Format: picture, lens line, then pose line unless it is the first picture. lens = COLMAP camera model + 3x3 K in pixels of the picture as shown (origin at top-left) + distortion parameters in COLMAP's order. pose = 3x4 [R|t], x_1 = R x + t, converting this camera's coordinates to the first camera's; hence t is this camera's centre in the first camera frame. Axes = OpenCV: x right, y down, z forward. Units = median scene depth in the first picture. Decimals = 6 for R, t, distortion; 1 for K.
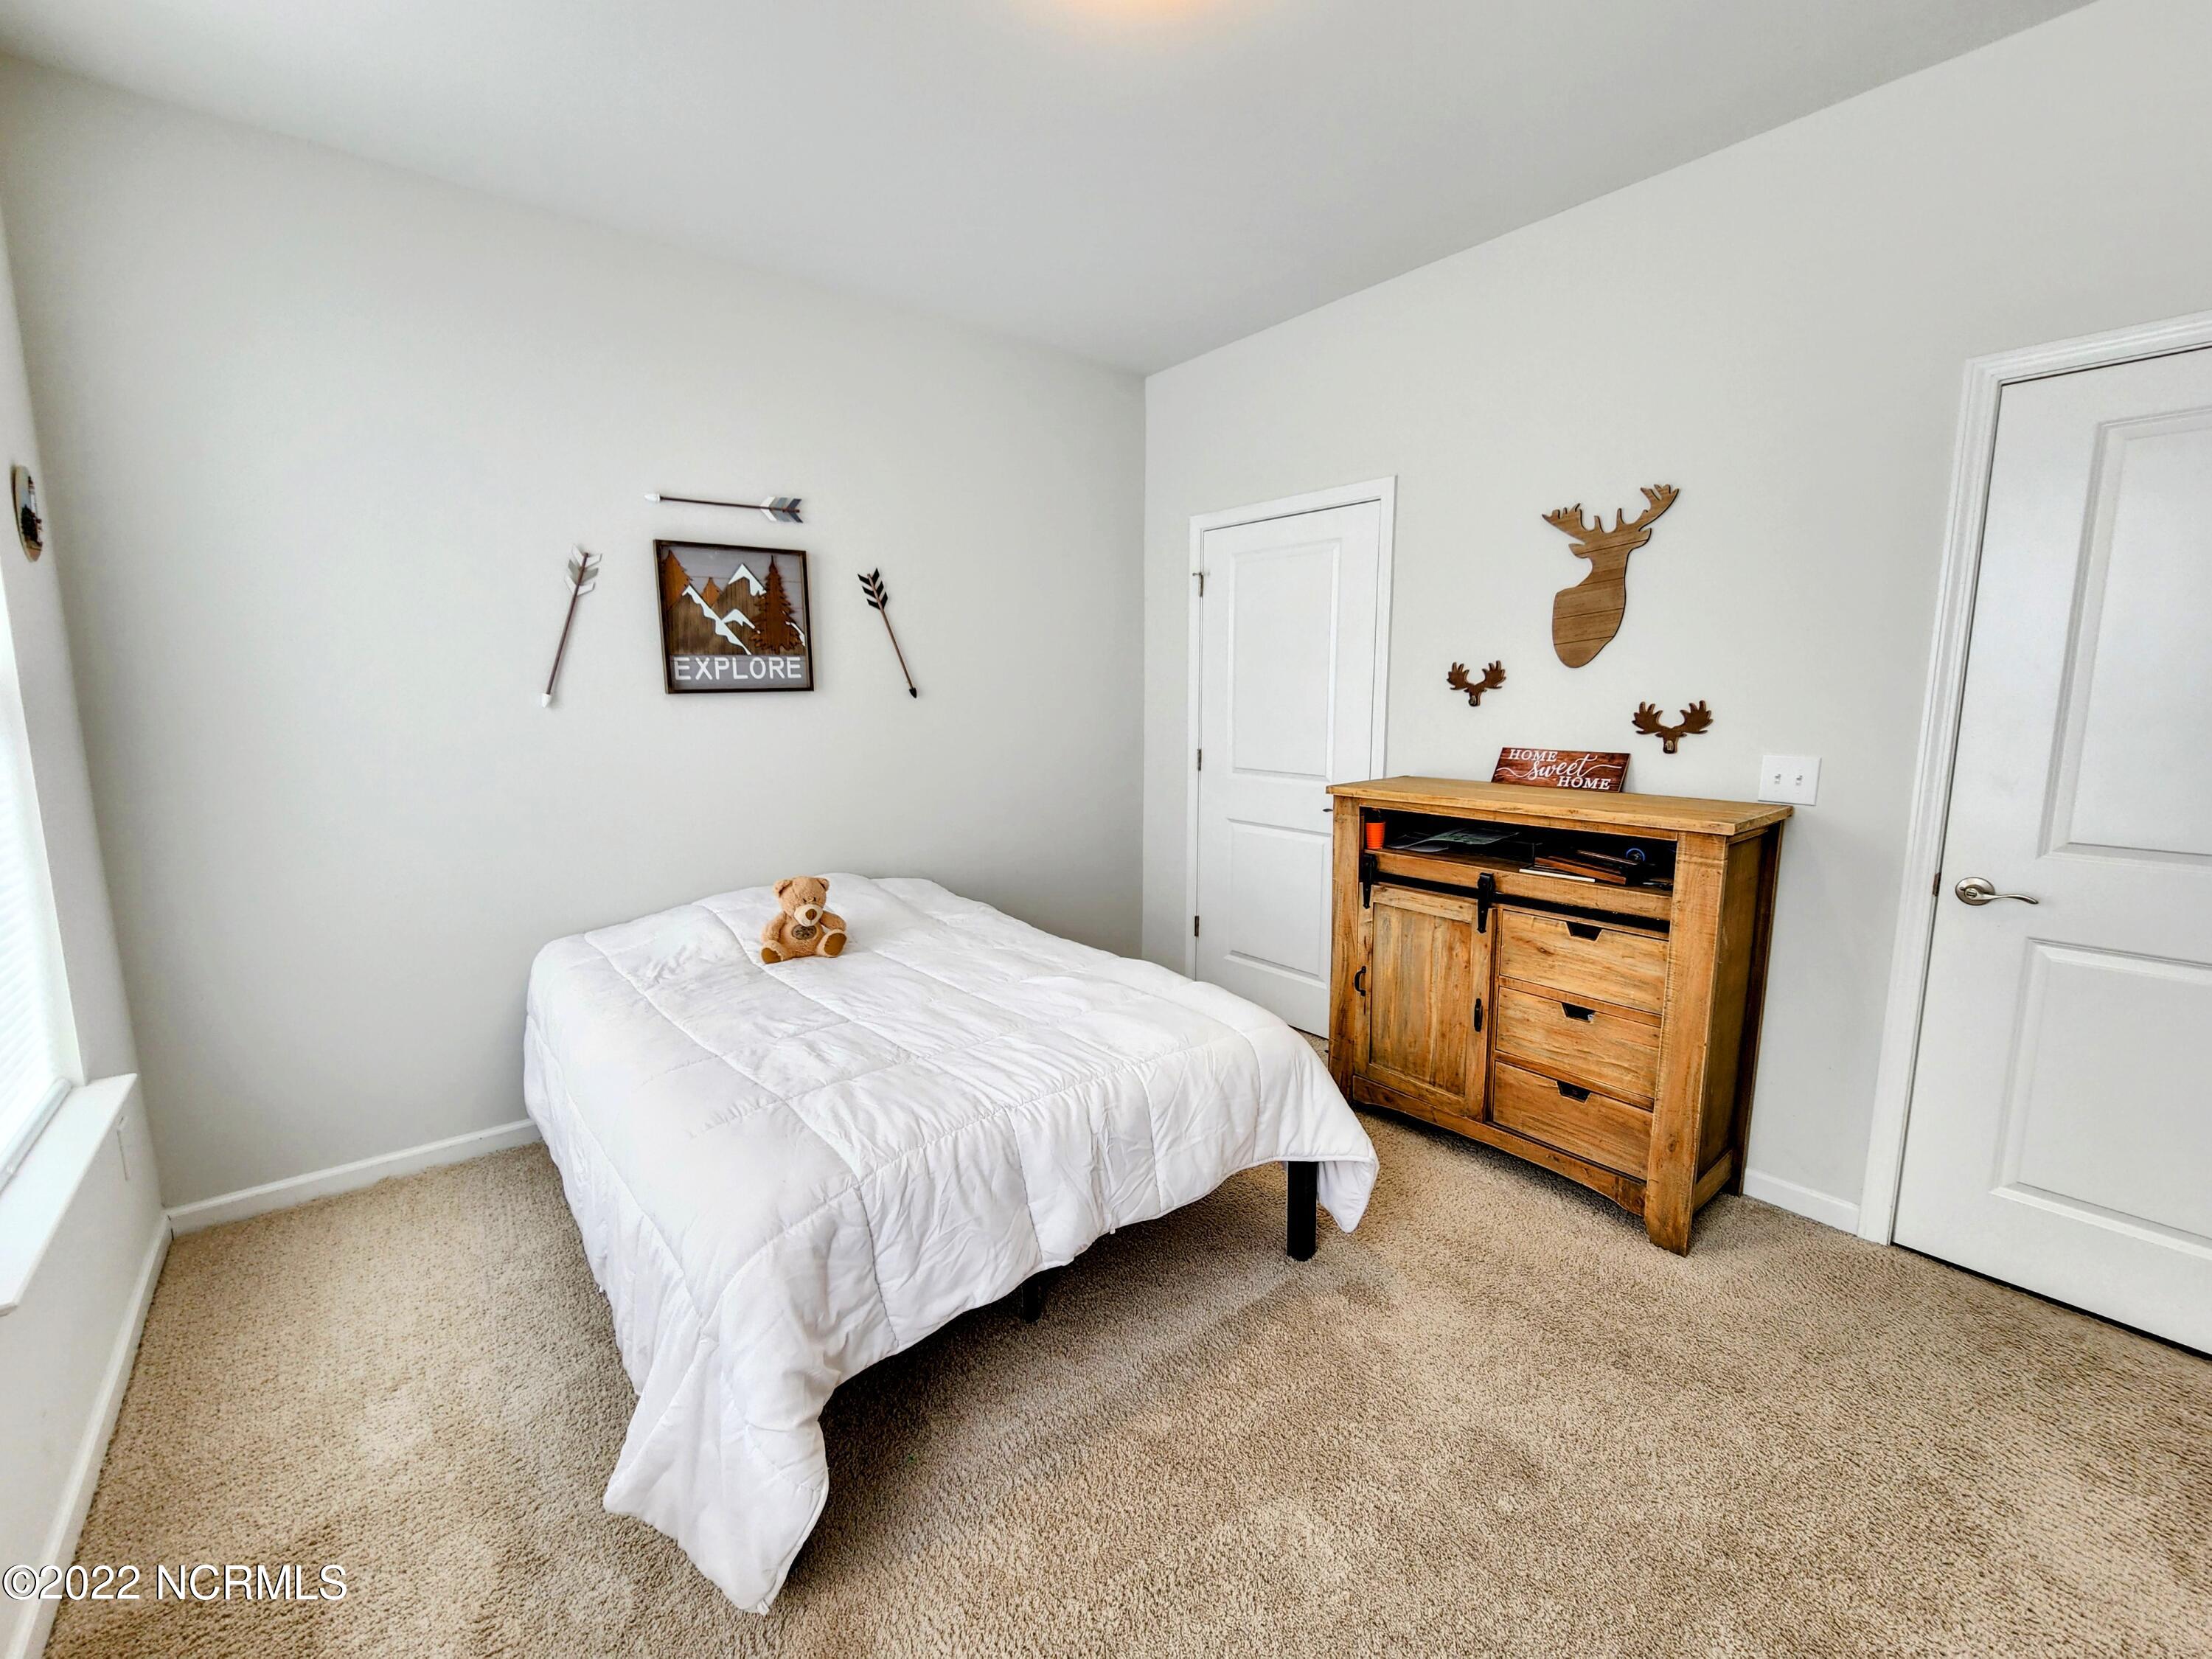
lens RADIAL K [[916.3, 0, 1110.5], [0, 916.3, 818.6], [0, 0, 1]] dist [-0.004300, -0.000149]
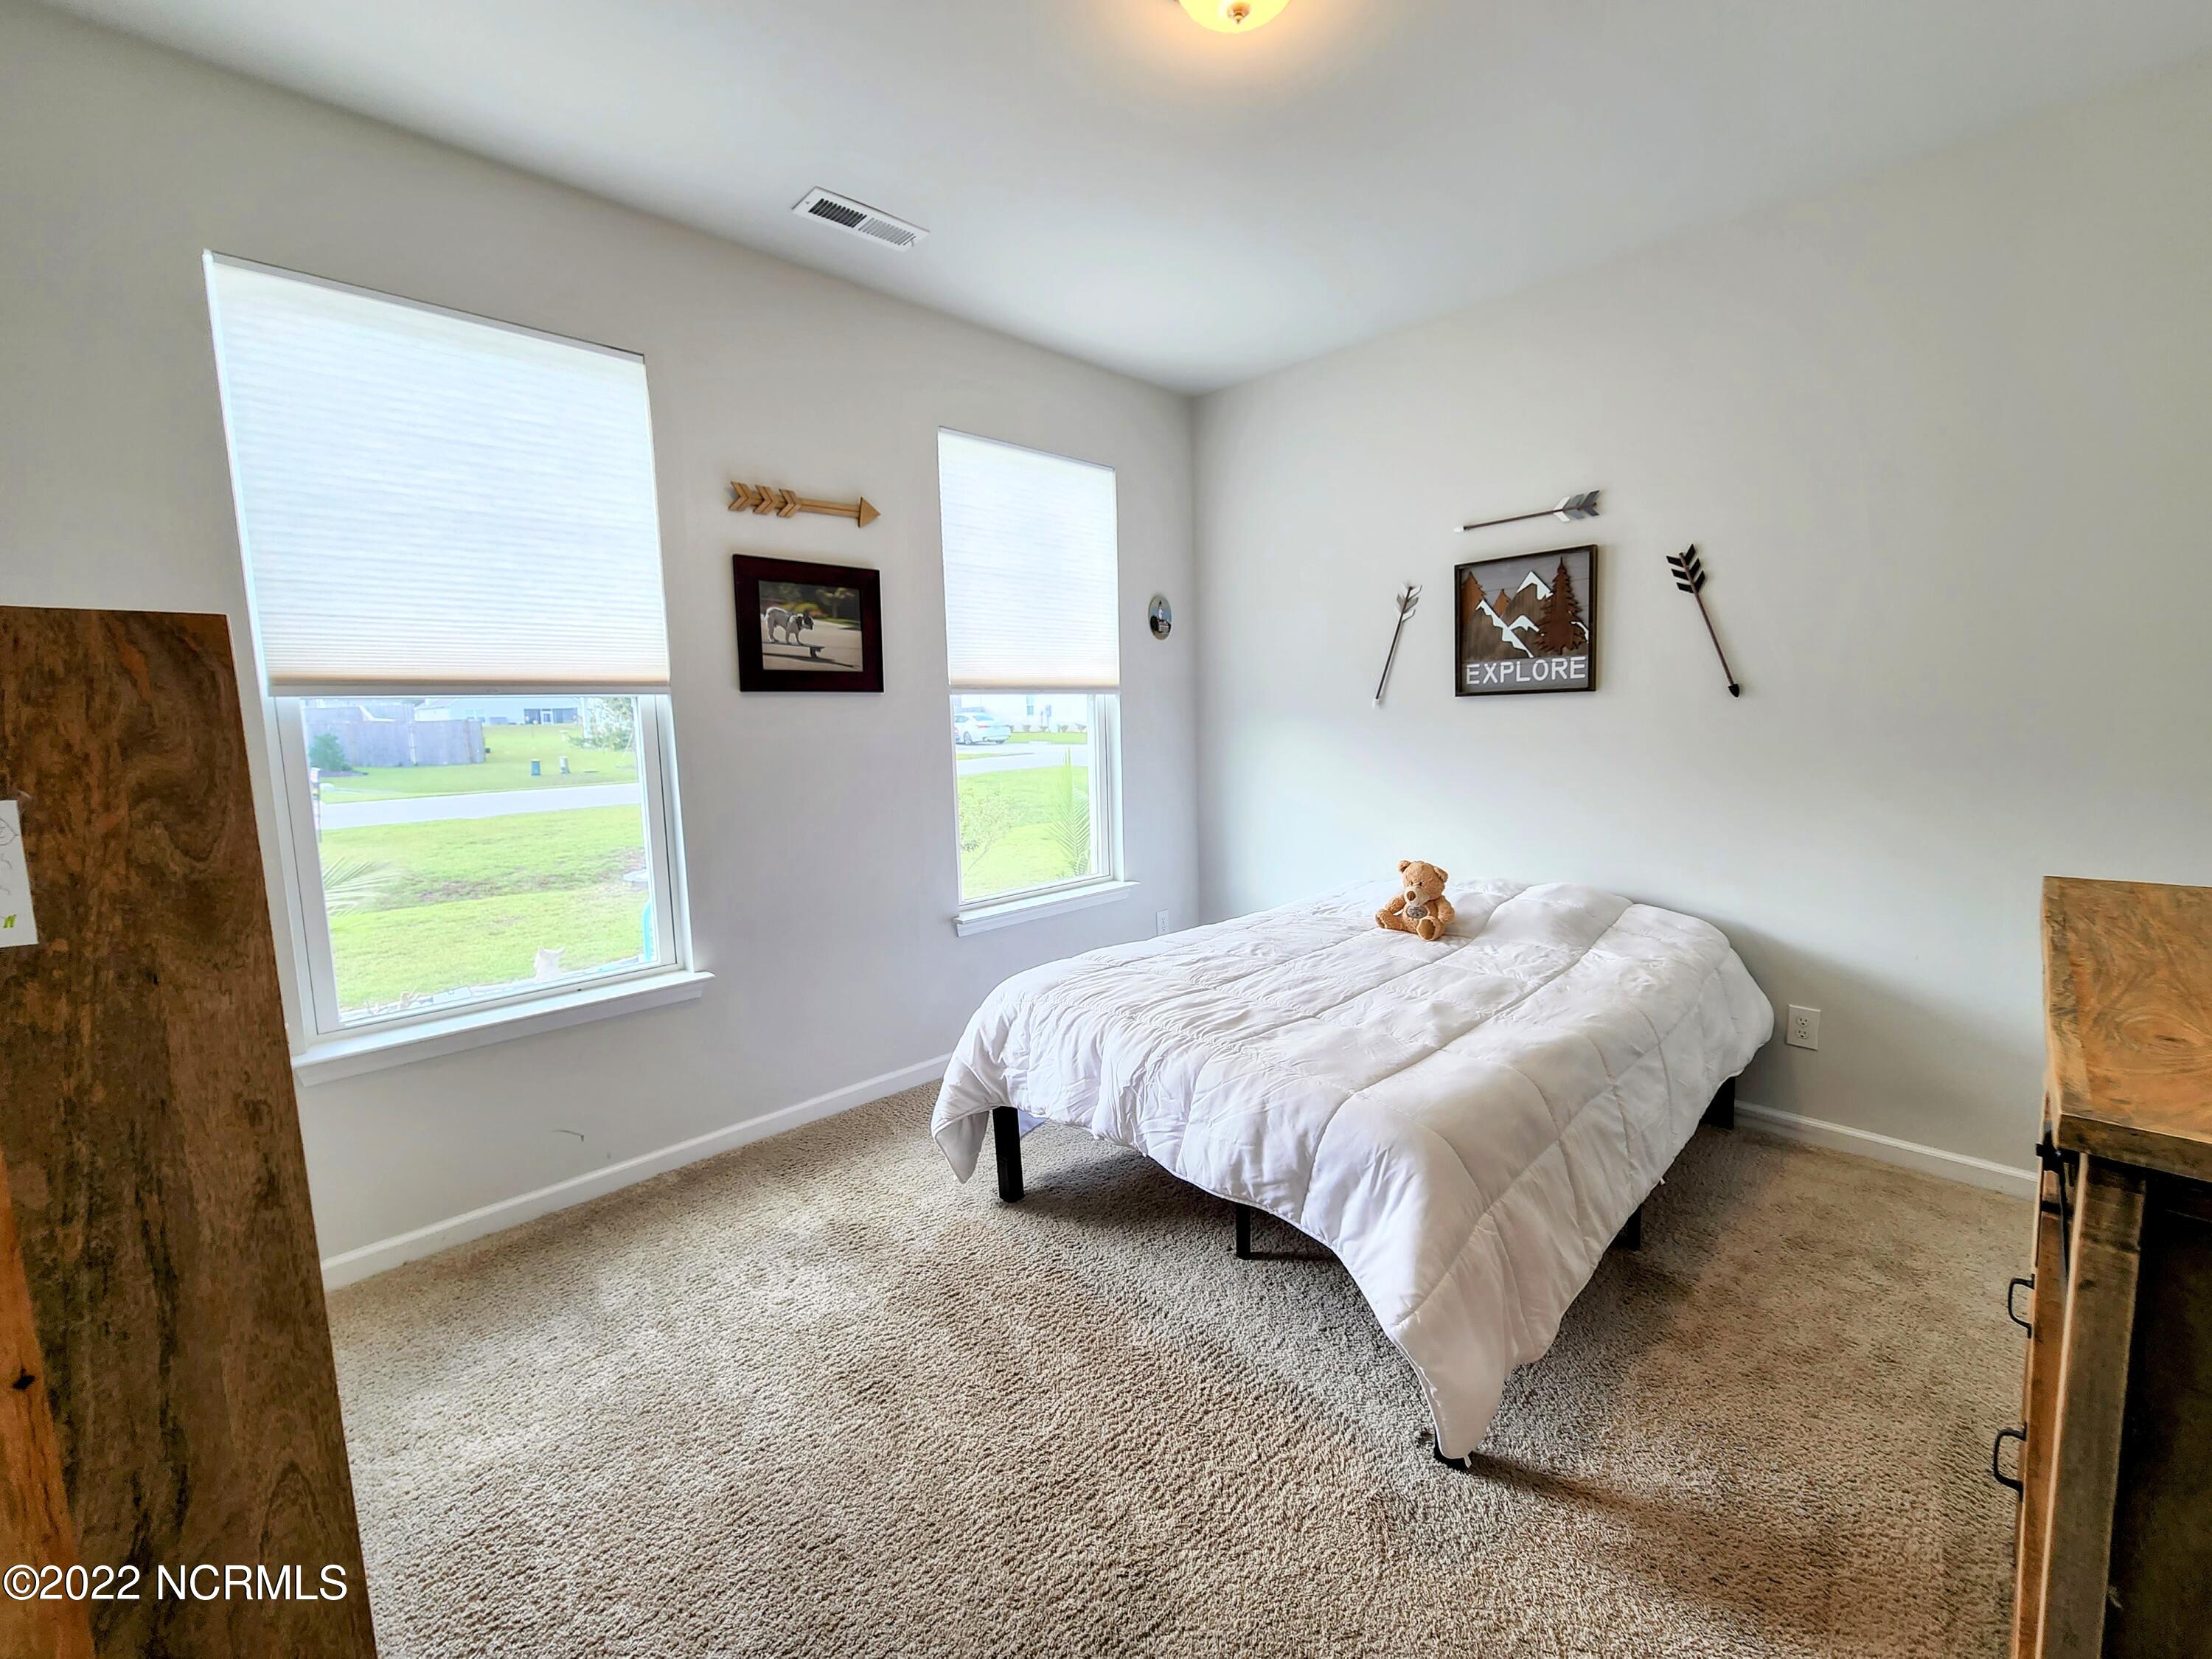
lens RADIAL K [[916.3, 0, 1113.0], [0, 916.3, 826.1], [0, 0, 1]] dist [-0.004300, -0.000149]
pose [[0.088782, 0.127446, -0.987864, 0.624375], [-0.119353, 0.985996, 0.116478, -0.054877], [0.988874, 0.107564, 0.102750, 0.447640]]
